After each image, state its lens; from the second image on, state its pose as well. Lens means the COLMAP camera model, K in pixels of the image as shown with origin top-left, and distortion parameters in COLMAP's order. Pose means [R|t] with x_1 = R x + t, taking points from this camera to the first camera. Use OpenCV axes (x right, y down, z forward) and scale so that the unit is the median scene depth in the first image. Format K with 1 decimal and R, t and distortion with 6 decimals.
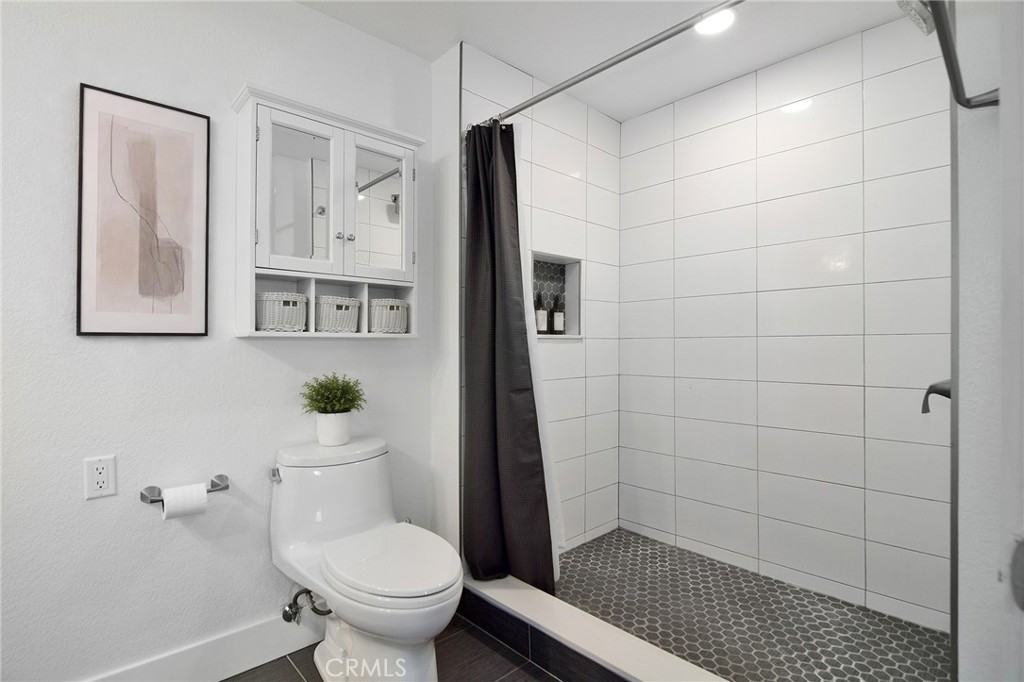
lens RADIAL K [[495.8, 0, 510.0], [0, 495.8, 346.8], [0, 0, 1]] dist [-0.014834, -0.003787]
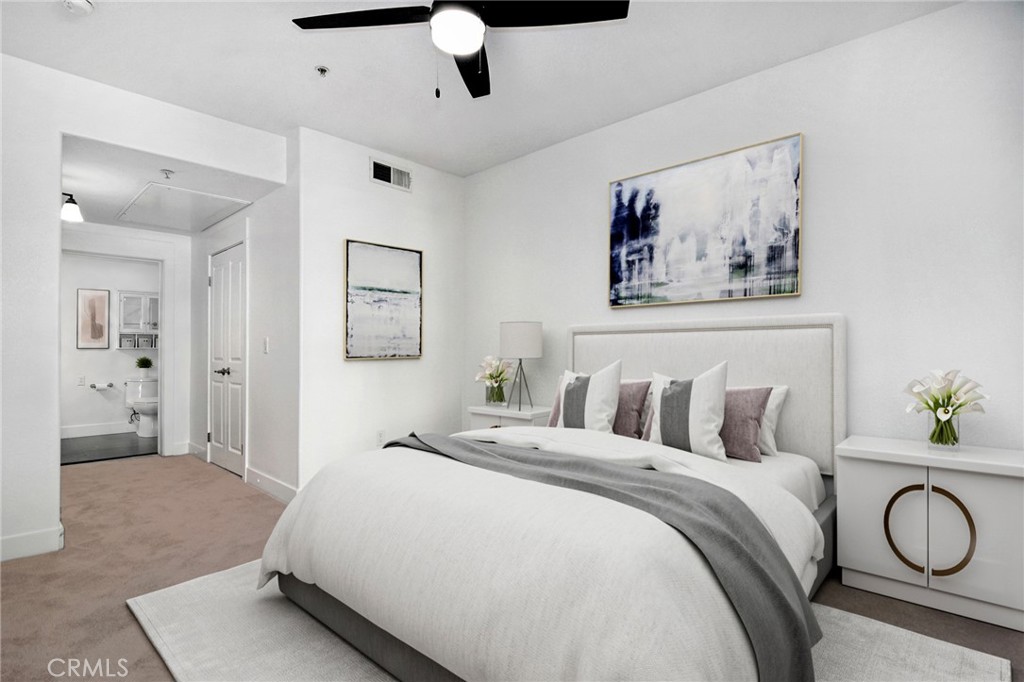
lens RADIAL K [[495.8, 0, 511.8], [0, 495.8, 341.7], [0, 0, 1]] dist [-0.014834, -0.003787]
pose [[0.998739, 0.010908, 0.049006, 2.437319], [-0.010674, 0.999930, -0.005040, -0.091170], [-0.049058, 0.004511, 0.998786, -3.104551]]
